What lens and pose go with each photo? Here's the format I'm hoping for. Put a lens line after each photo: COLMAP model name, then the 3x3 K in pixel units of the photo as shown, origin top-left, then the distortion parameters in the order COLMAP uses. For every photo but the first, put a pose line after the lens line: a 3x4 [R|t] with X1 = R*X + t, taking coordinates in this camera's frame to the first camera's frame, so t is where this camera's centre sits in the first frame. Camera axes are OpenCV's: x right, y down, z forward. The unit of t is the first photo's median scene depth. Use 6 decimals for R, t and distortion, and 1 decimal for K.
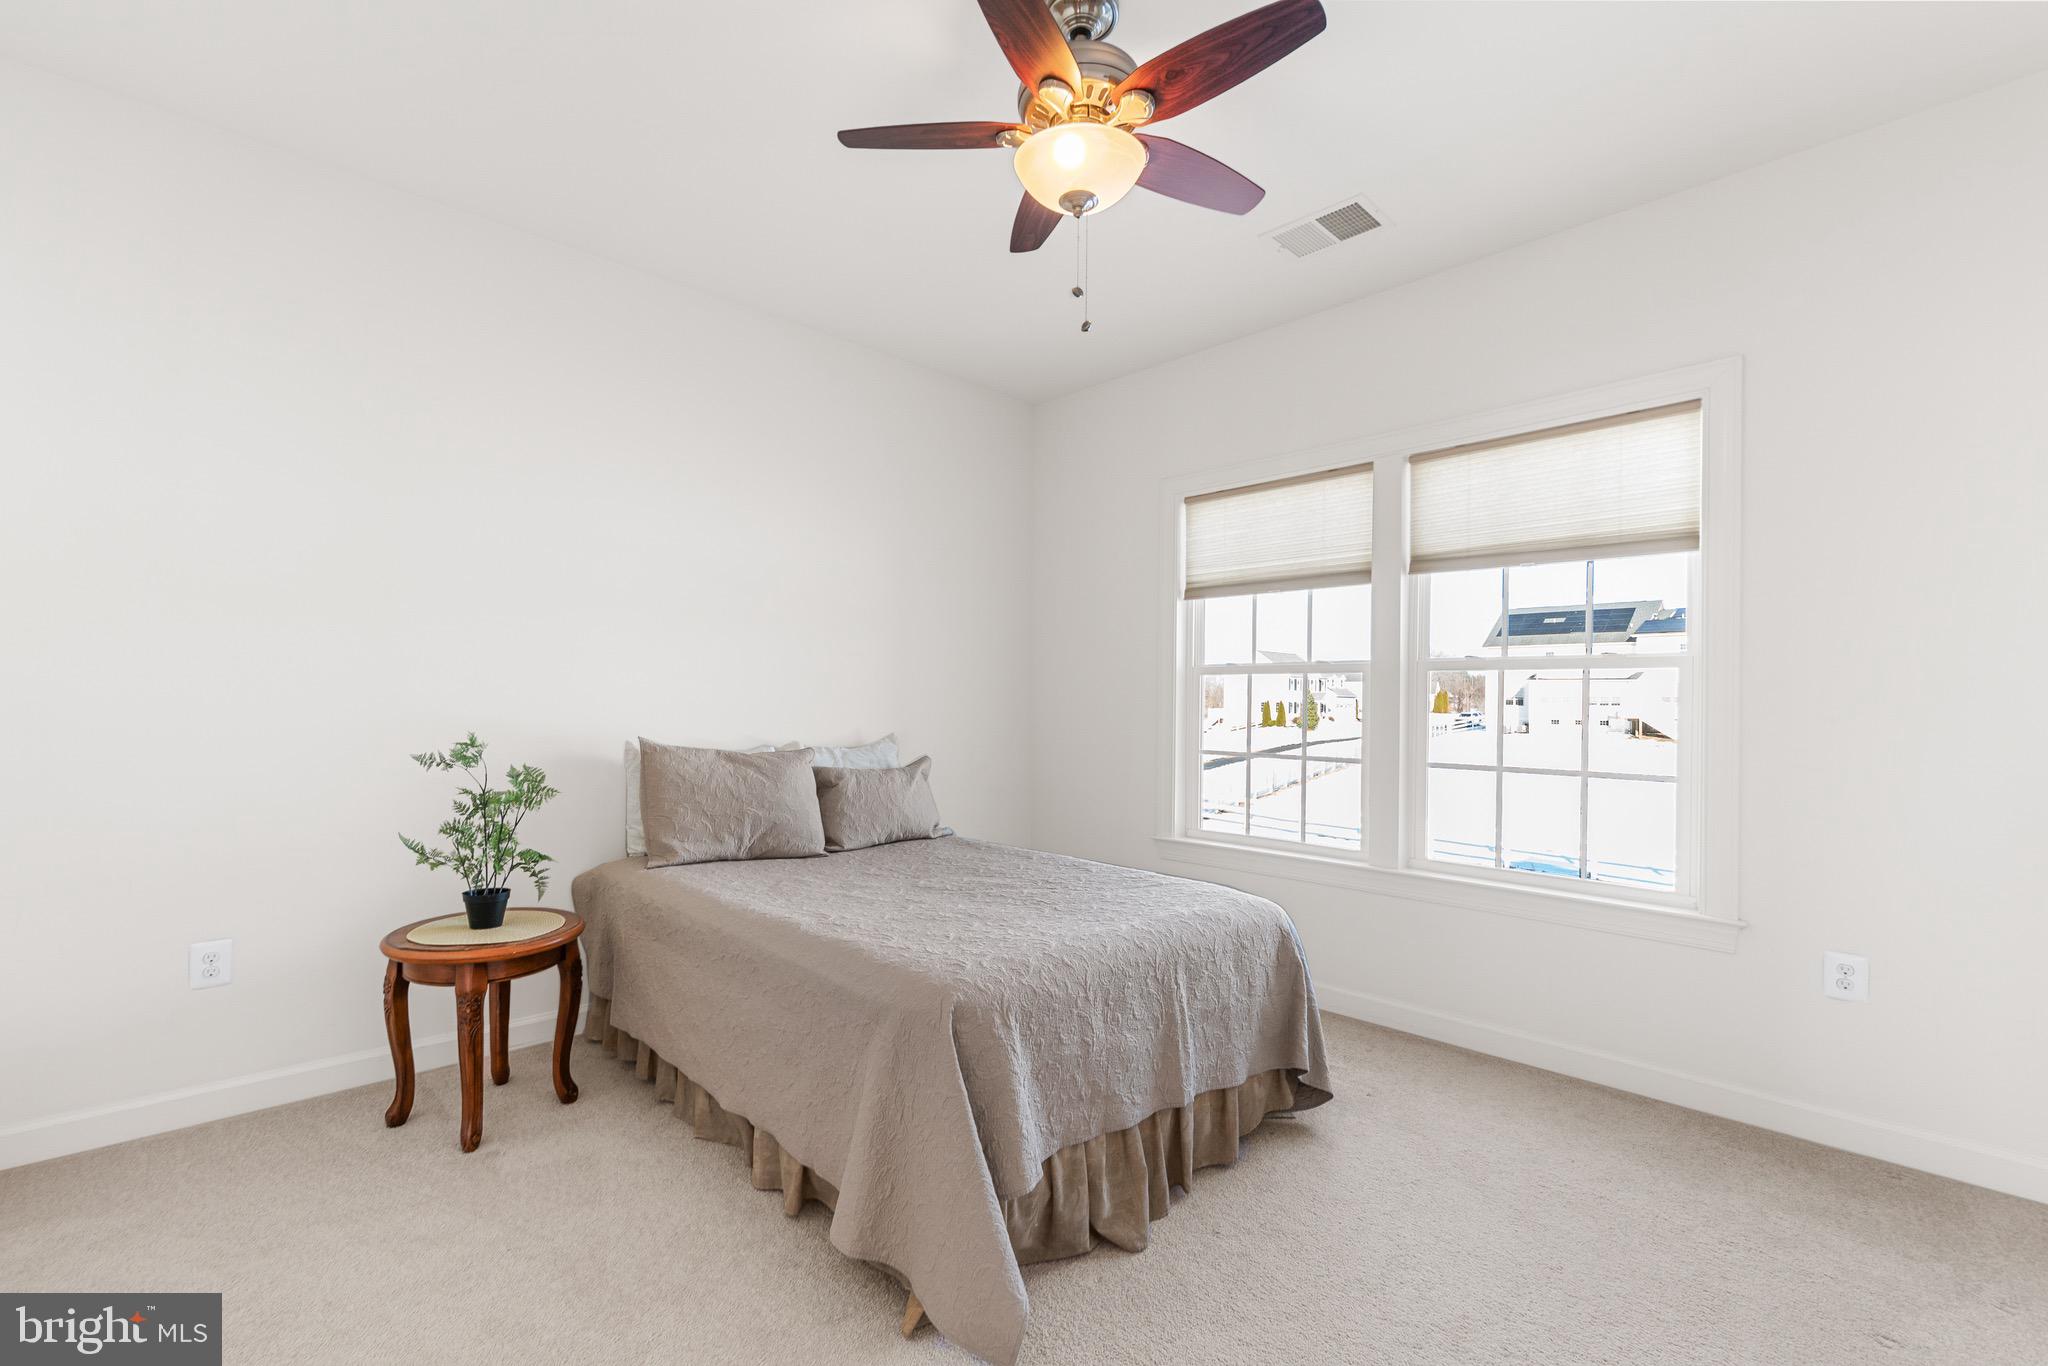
lens RADIAL K [[900.0, 0, 994.5], [0, 900.0, 700.4], [0, 0, 1]] dist [0.010836, 0.000221]
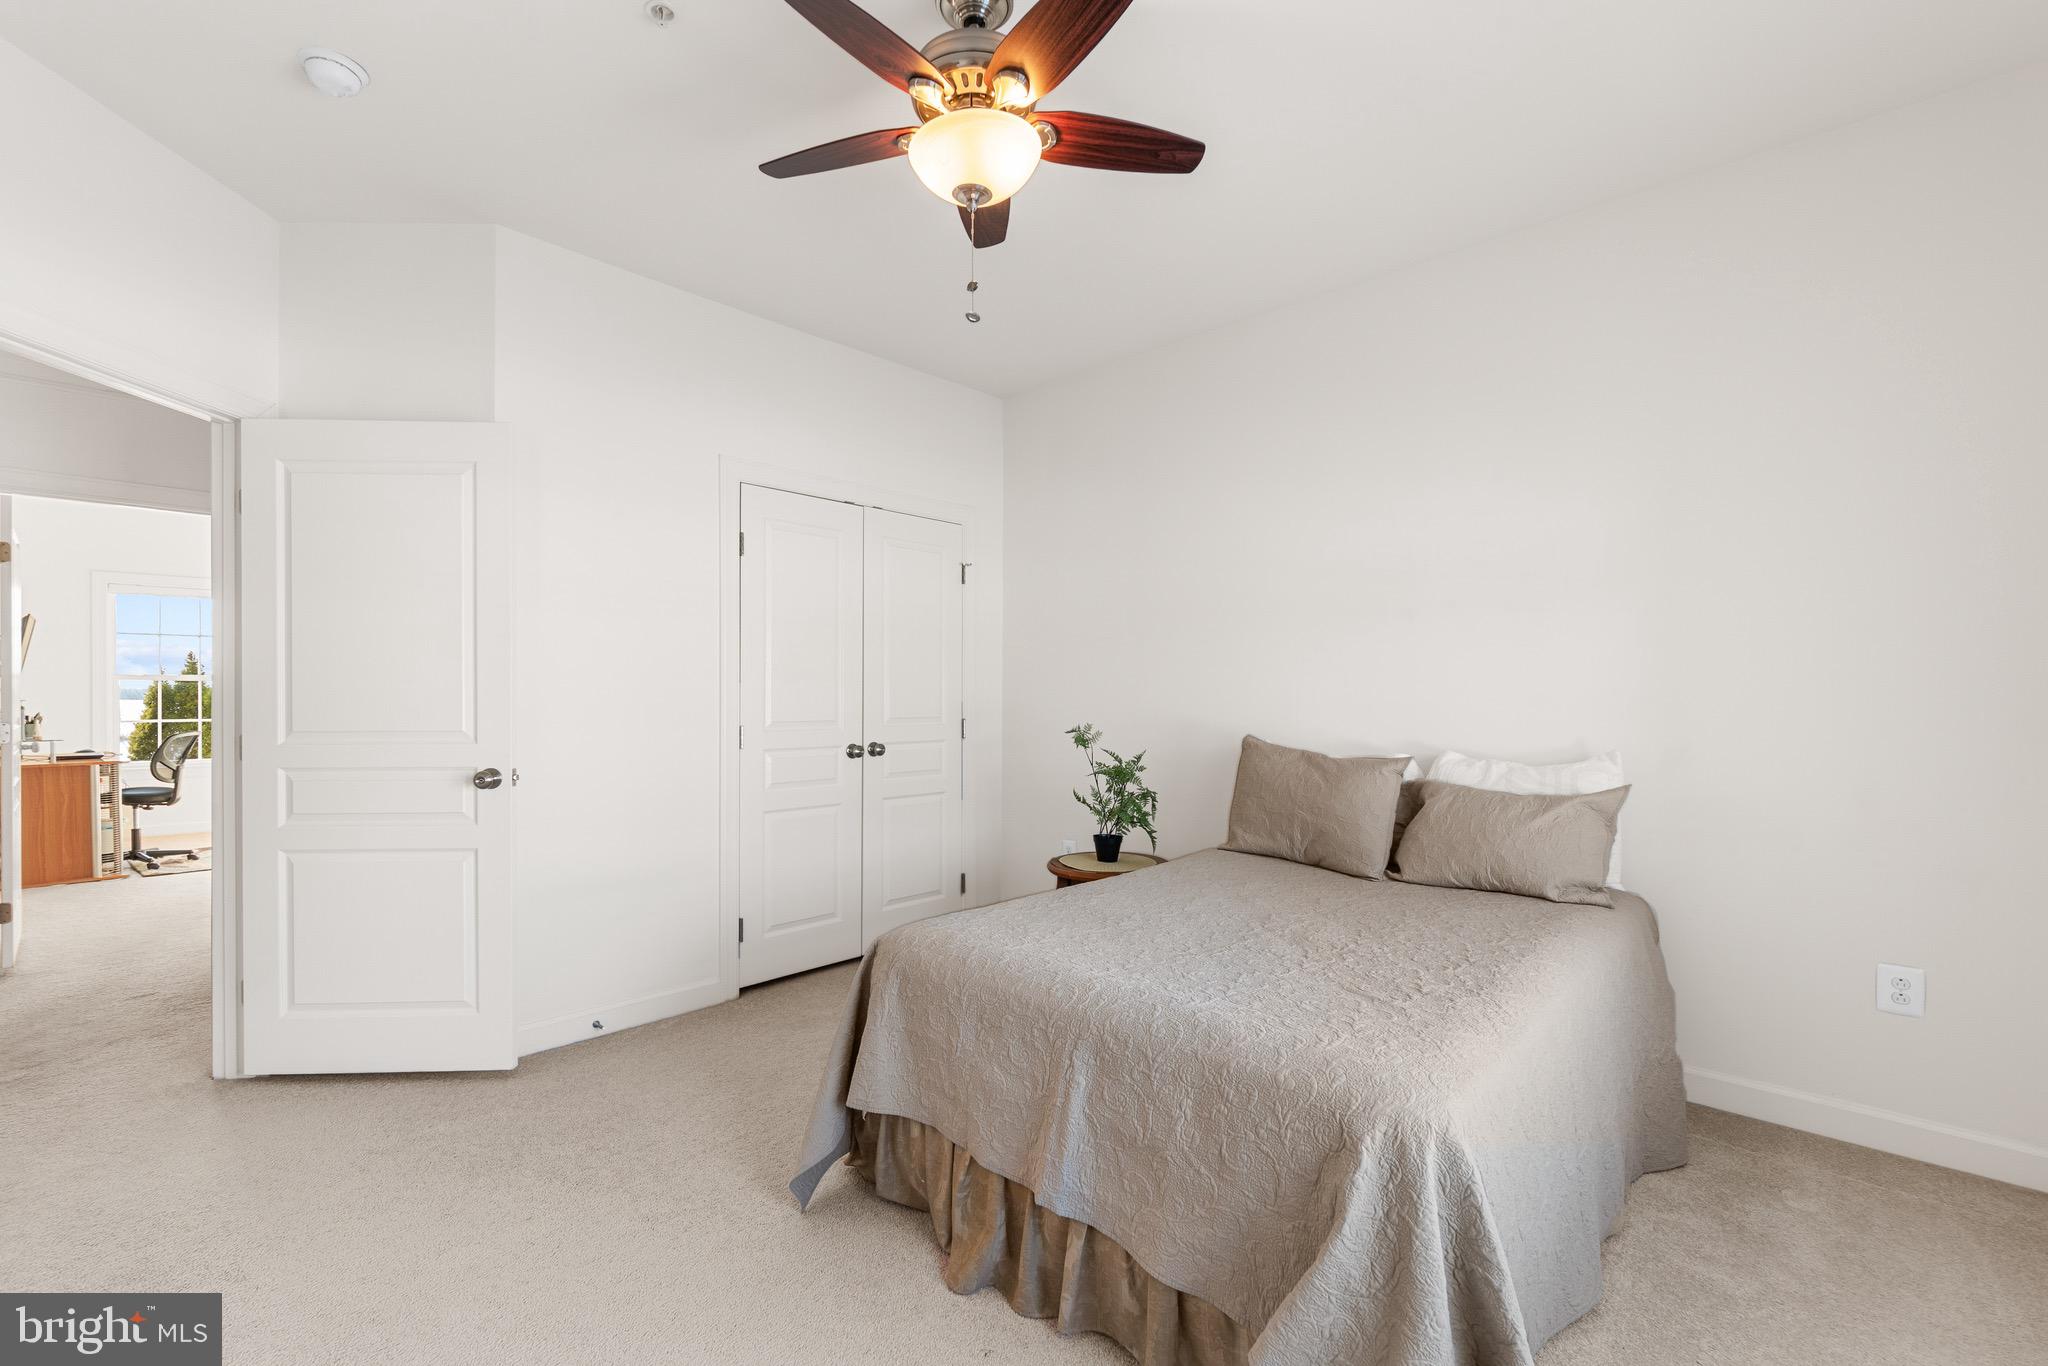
lens RADIAL K [[900.0, 0, 994.5], [0, 900.0, 700.4], [0, 0, 1]] dist [0.010836, 0.000221]
pose [[0.039942, -0.002621, -0.999199, 0.702061], [-0.004908, 0.999984, -0.002819, 0.006855], [0.999190, 0.005017, 0.039928, 0.650566]]
